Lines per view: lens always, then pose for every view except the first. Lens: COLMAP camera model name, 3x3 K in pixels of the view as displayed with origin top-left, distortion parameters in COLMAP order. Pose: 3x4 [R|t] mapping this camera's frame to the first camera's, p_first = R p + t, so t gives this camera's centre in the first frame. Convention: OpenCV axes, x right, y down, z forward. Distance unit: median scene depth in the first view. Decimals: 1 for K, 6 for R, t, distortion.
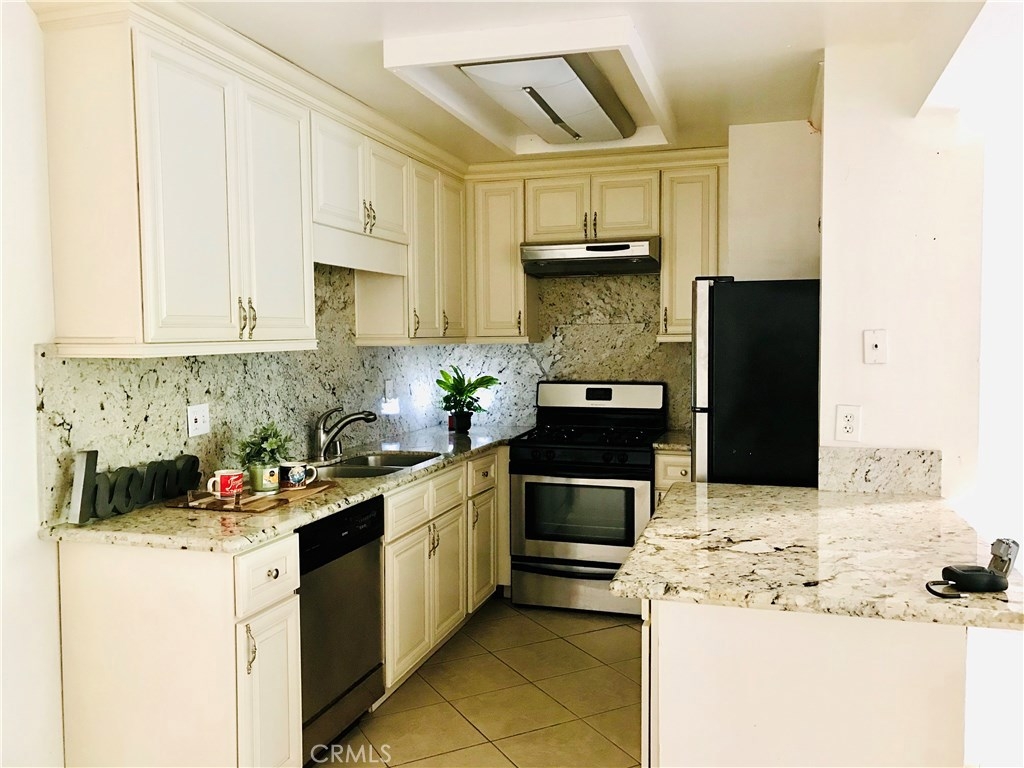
lens RADIAL K [[846.9, 0, 513.6], [0, 846.9, 373.2], [0, 0, 1]] dist [0.065878, -0.041664]
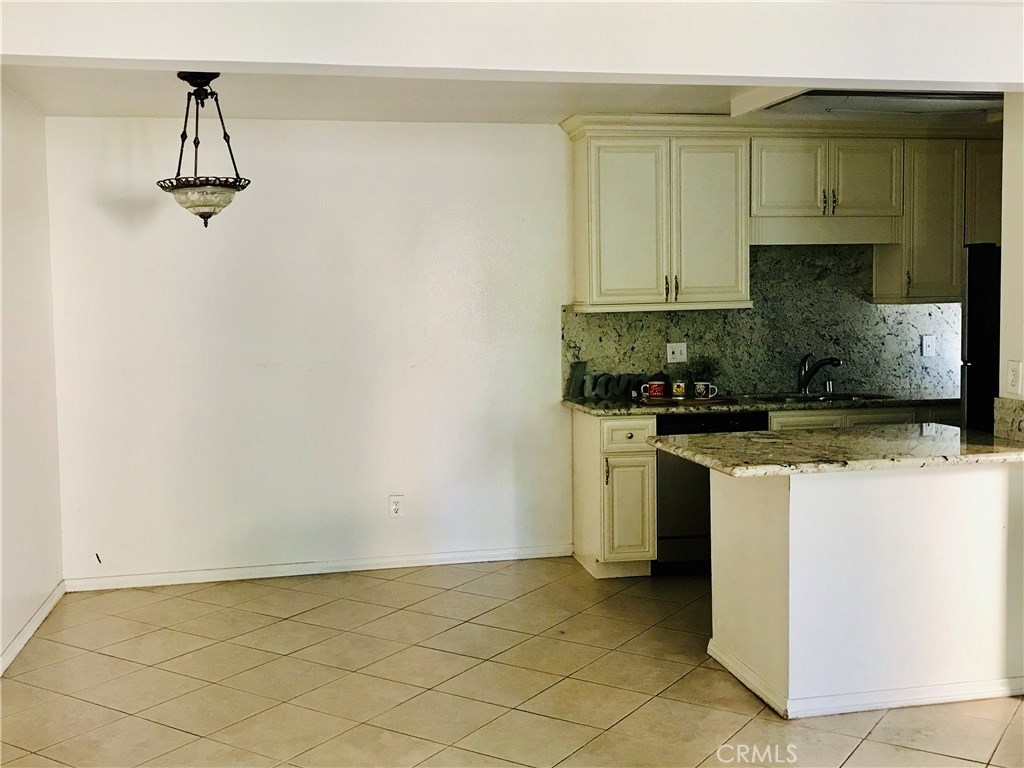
lens RADIAL K [[1110.6, 0, 510.5], [0, 1110.6, 386.1], [0, 0, 1]] dist [0.065636, 0.000000]
pose [[0.479671, 0.066056, -0.874958, 1.251436], [-0.026210, 0.997796, 0.060961, -0.000699], [0.877057, -0.006308, 0.480345, -0.244761]]
